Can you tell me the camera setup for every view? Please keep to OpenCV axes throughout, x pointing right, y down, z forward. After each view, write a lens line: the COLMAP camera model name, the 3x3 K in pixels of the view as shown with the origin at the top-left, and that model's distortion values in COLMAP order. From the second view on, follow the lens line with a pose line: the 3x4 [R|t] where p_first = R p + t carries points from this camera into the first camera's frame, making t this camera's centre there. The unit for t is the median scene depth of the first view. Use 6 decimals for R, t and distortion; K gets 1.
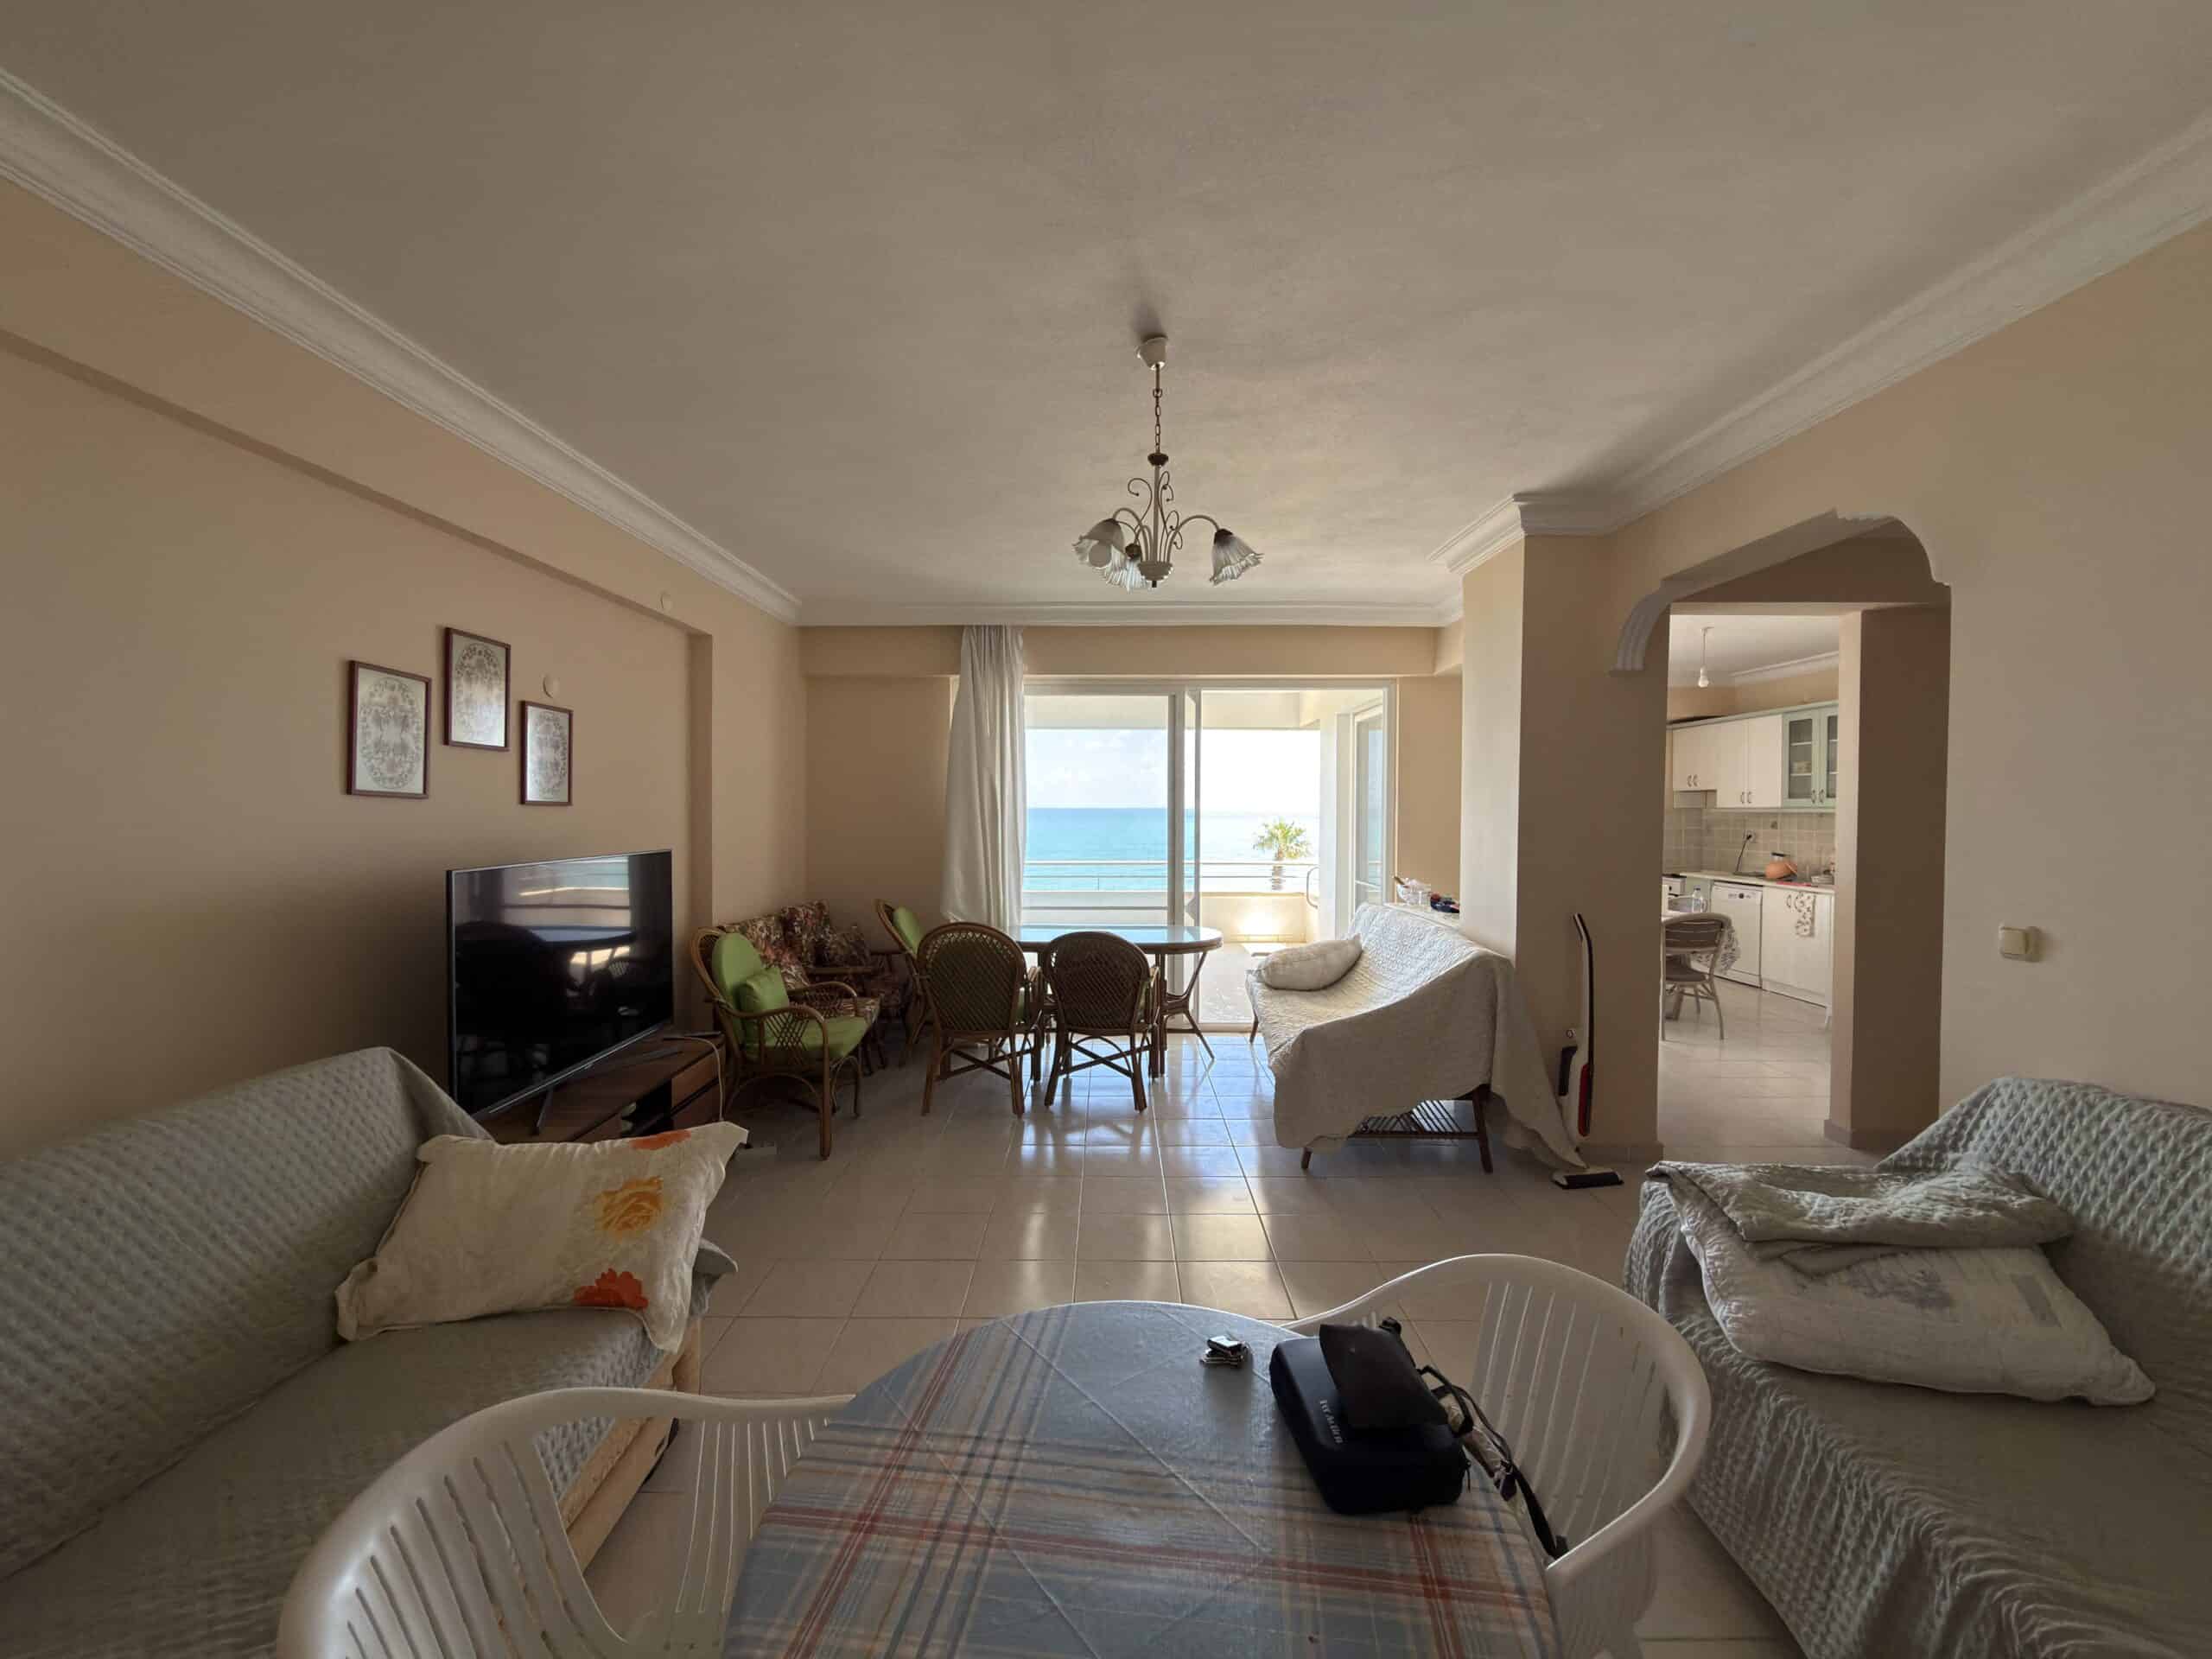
lens RADIAL K [[876.1, 0, 1109.2], [0, 876.1, 829.3], [0, 0, 1]] dist [0.000984, -0.000413]
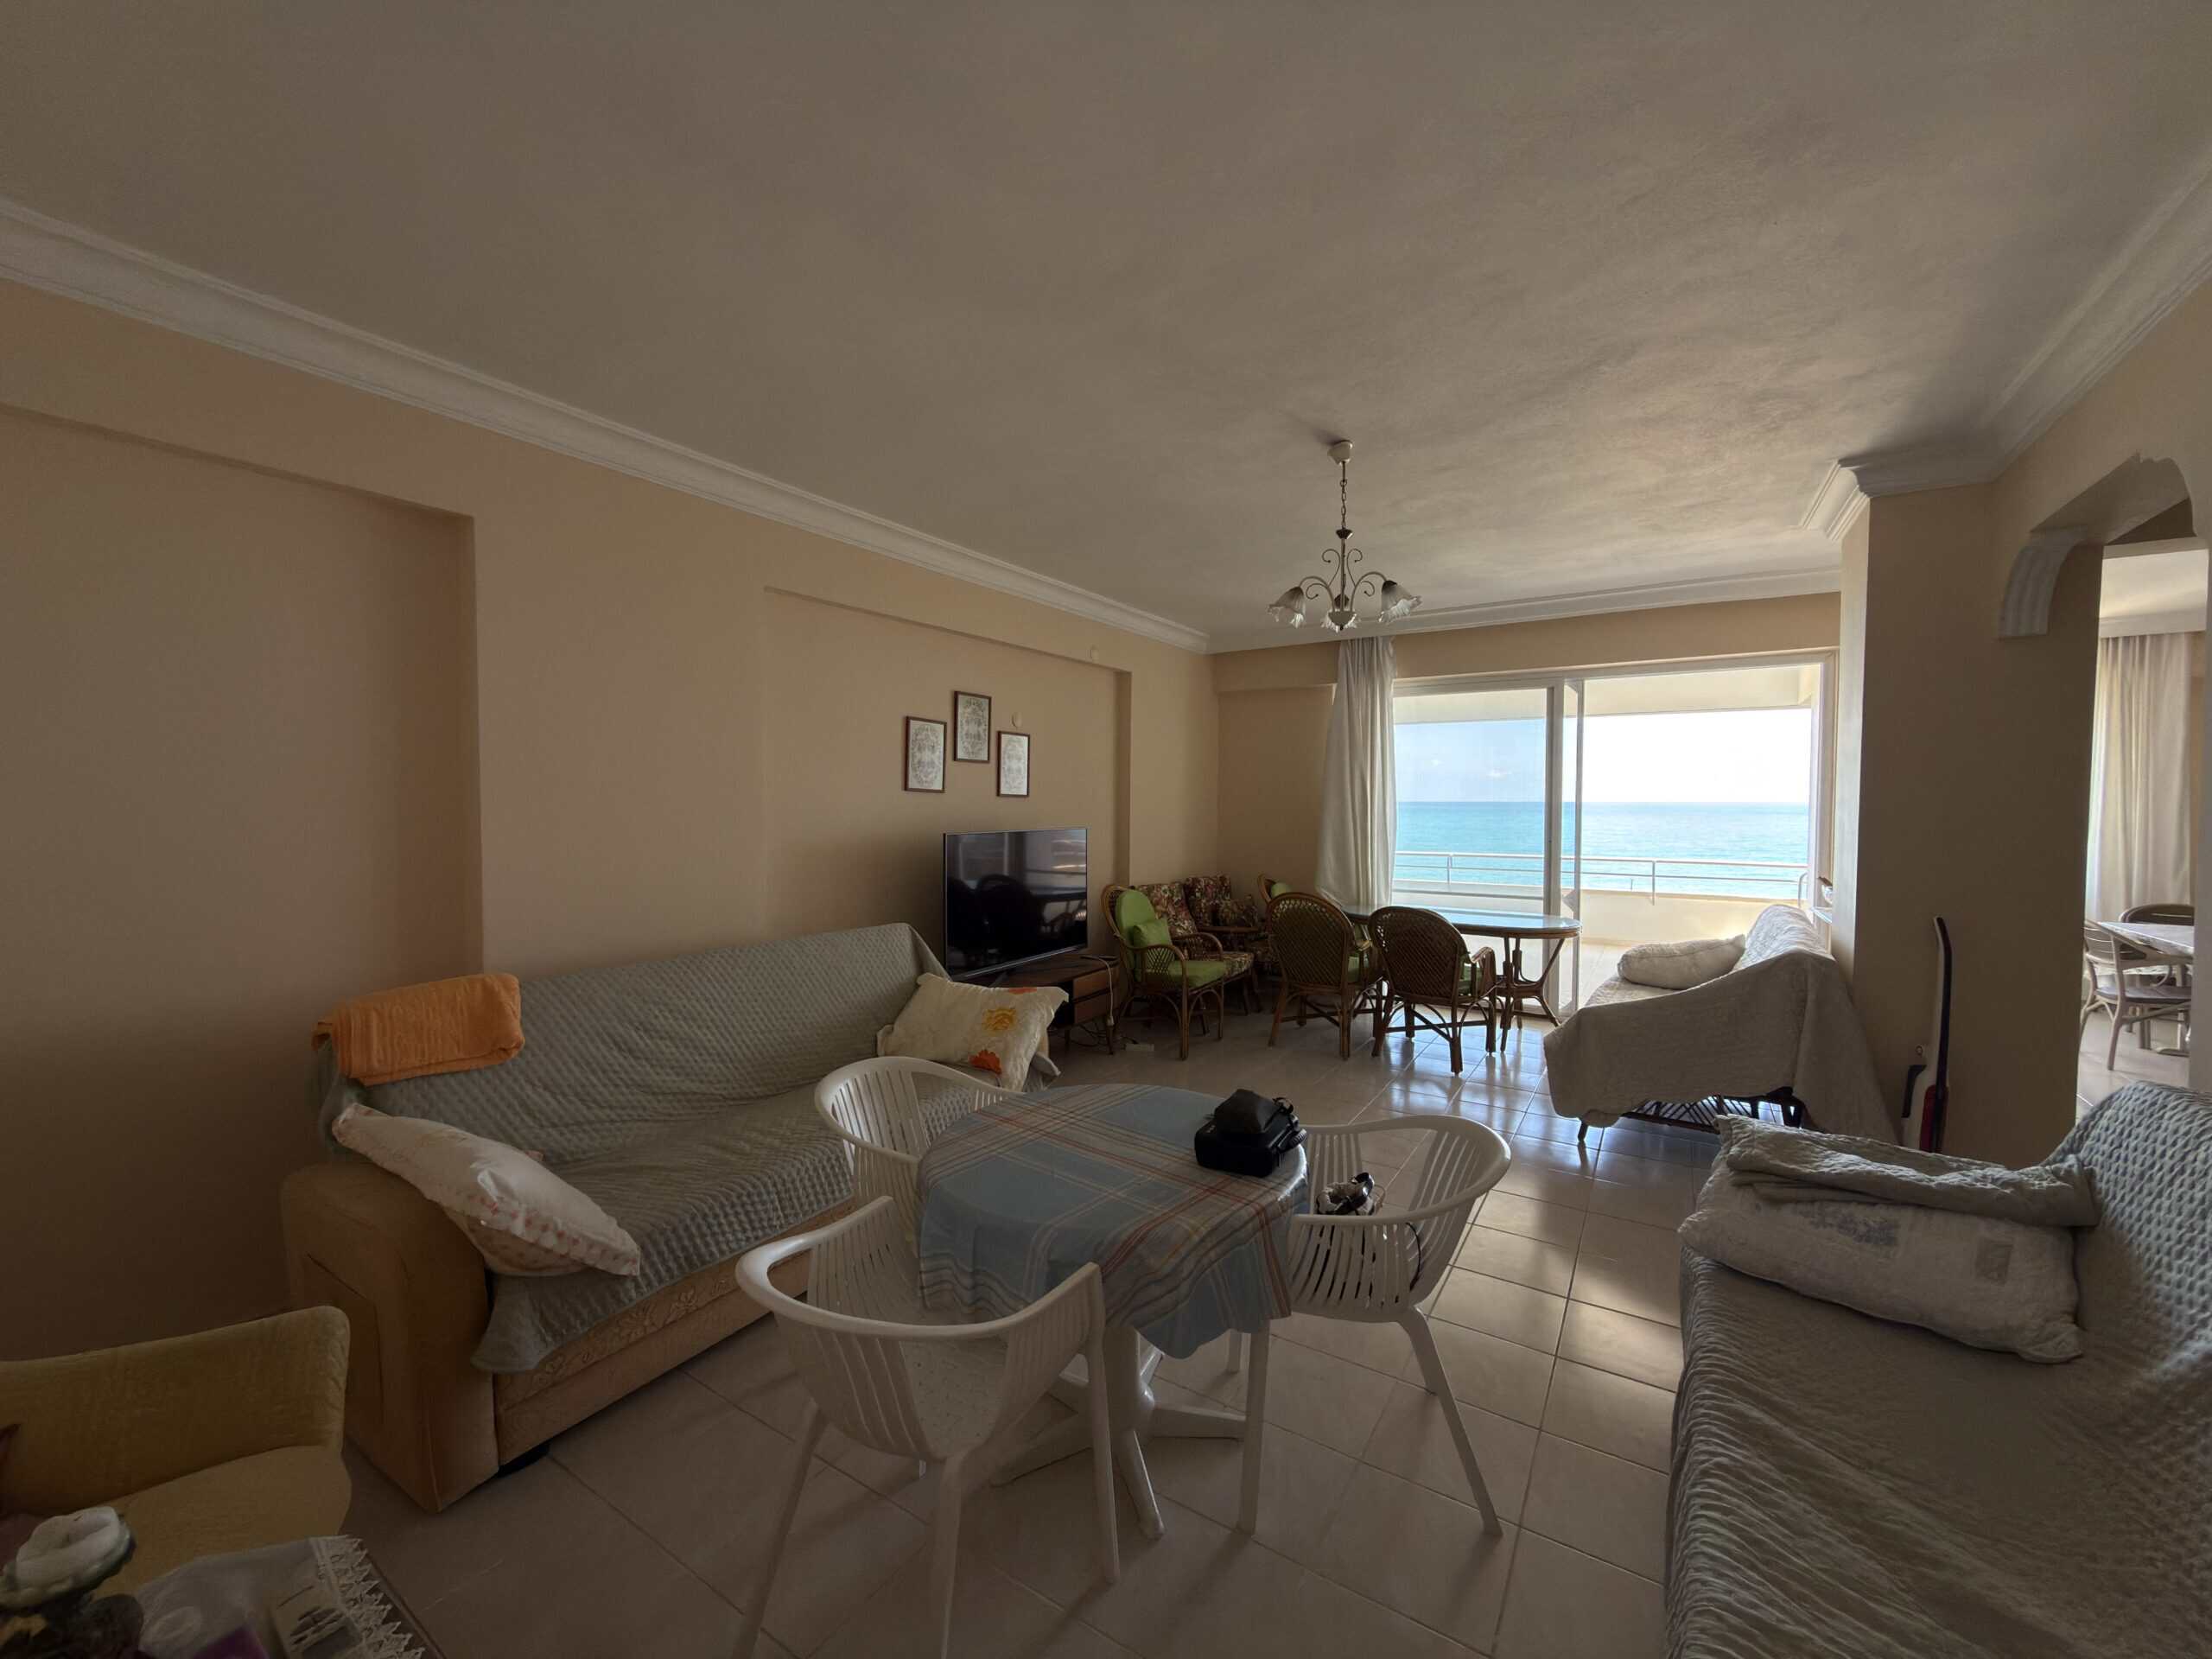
lens RADIAL K [[876.1, 0, 1109.2], [0, 876.1, 829.3], [0, 0, 1]] dist [0.000984, -0.000413]
pose [[0.841569, 0.017699, -0.539859, 0.307521], [-0.014005, 0.999842, 0.010948, 0.009683], [0.539968, -0.001653, 0.841684, -0.195606]]
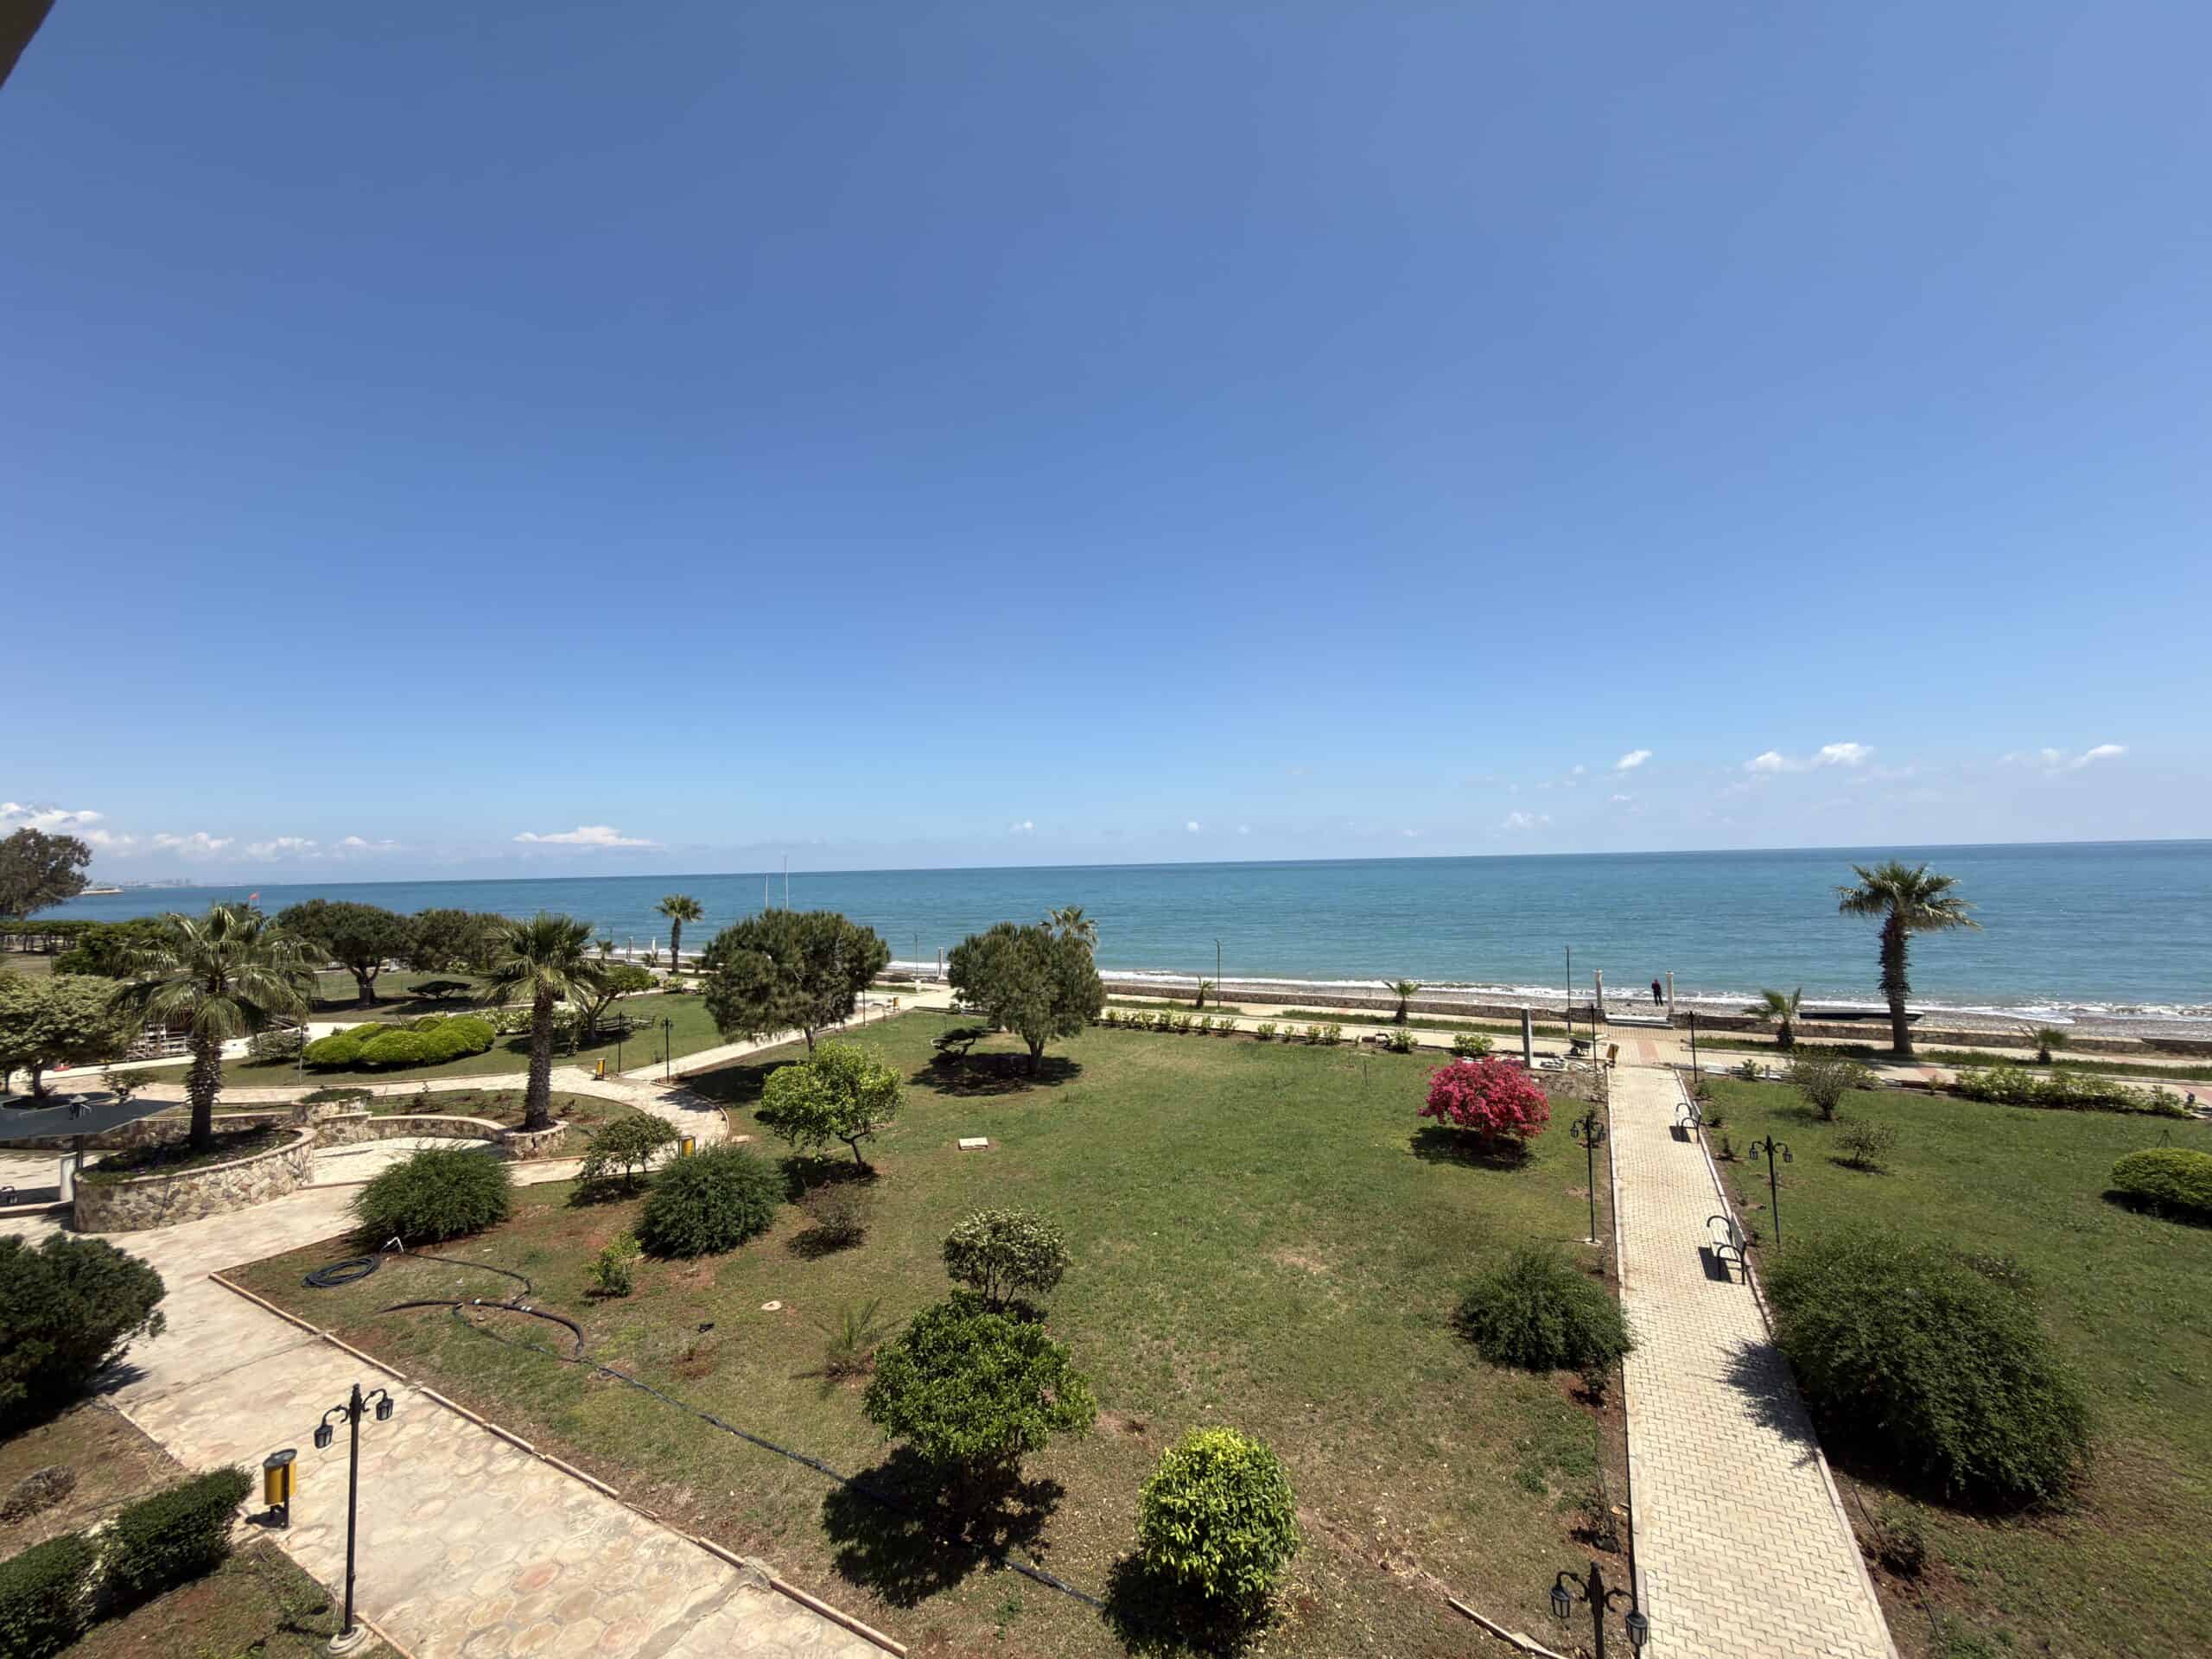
lens RADIAL K [[876.1, 0, 1109.2], [0, 876.1, 829.3], [0, 0, 1]] dist [0.000984, -0.000413]
pose [[0.879337, -0.038206, -0.474664, 0.008071], [0.010313, 0.998070, -0.061229, -0.064285], [0.476088, 0.048946, 0.878035, 2.723178]]
